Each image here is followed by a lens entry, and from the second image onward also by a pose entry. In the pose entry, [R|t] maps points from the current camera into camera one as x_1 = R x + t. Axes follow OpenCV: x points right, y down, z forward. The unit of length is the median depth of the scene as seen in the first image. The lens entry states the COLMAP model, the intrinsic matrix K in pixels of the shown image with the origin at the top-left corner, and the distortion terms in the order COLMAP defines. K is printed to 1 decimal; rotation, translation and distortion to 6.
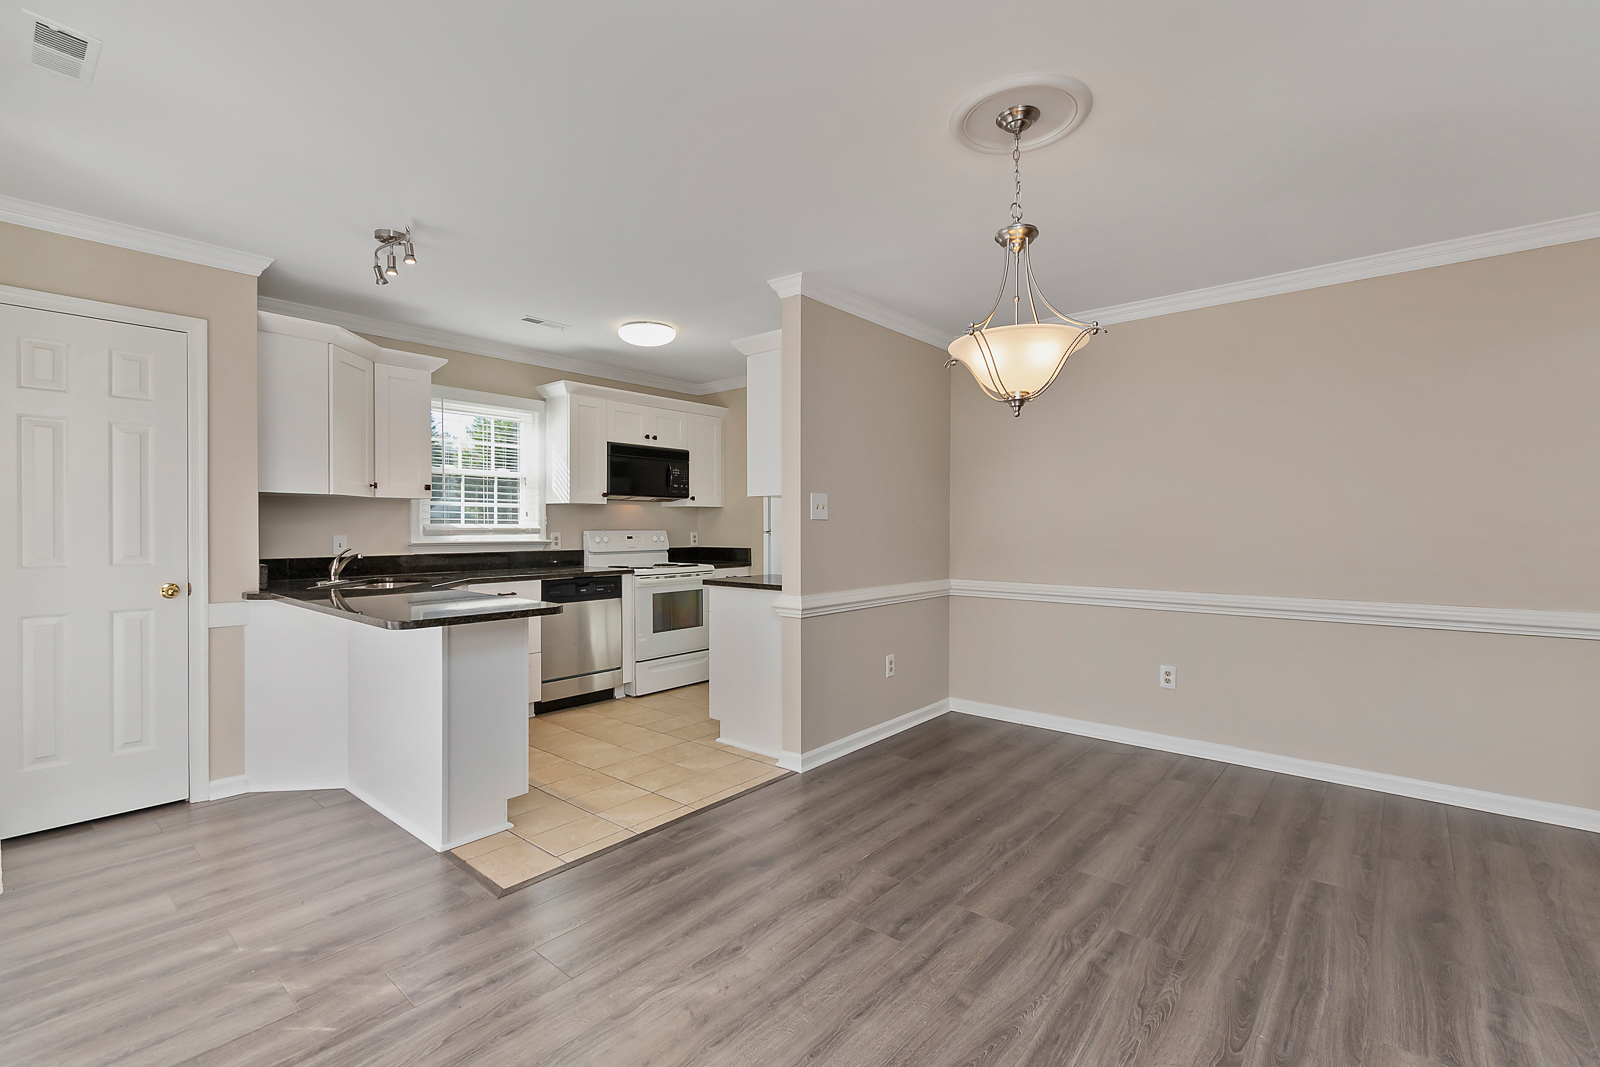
lens RADIAL K [[710.9, 0, 803.6], [0, 710.9, 532.8], [0, 0, 1]] dist [-0.000692, 0.000056]
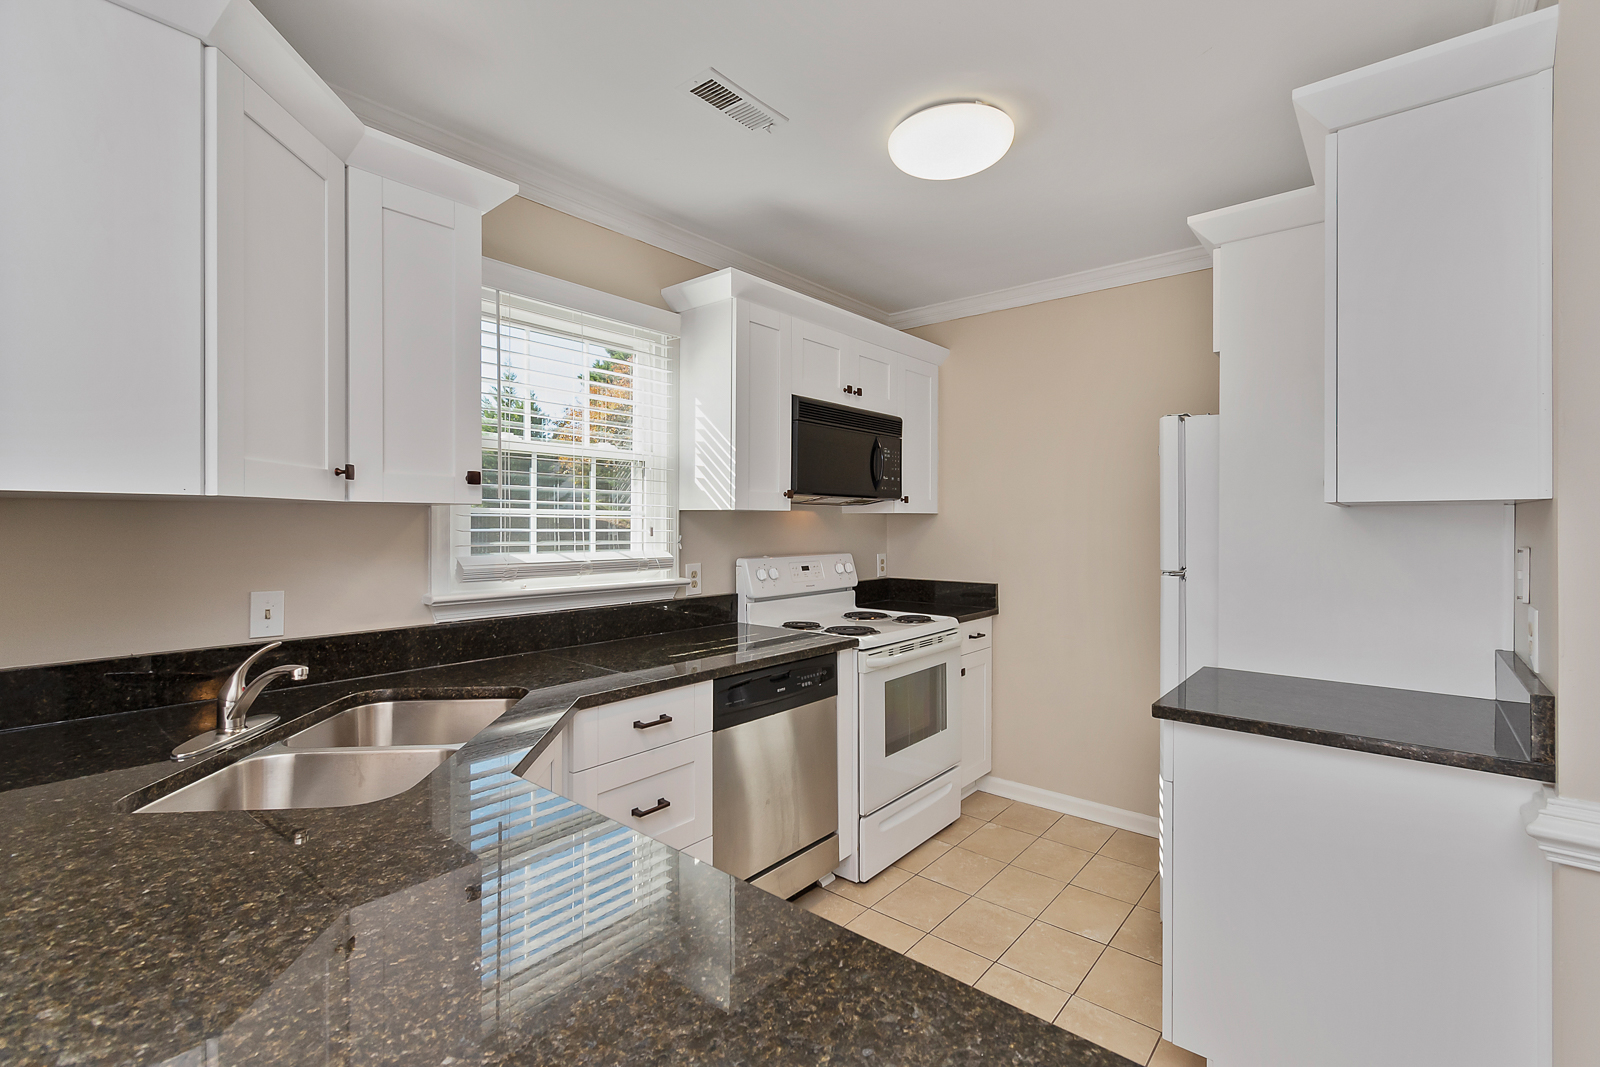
lens RADIAL K [[710.9, 0, 796.1], [0, 710.9, 525.7], [0, 0, 1]] dist [-0.000692, 0.000056]
pose [[0.999992, 0.002455, -0.003194, -0.277198], [-0.002463, 0.999994, -0.002481, -0.028841], [0.003188, 0.002489, 0.999992, 0.476443]]
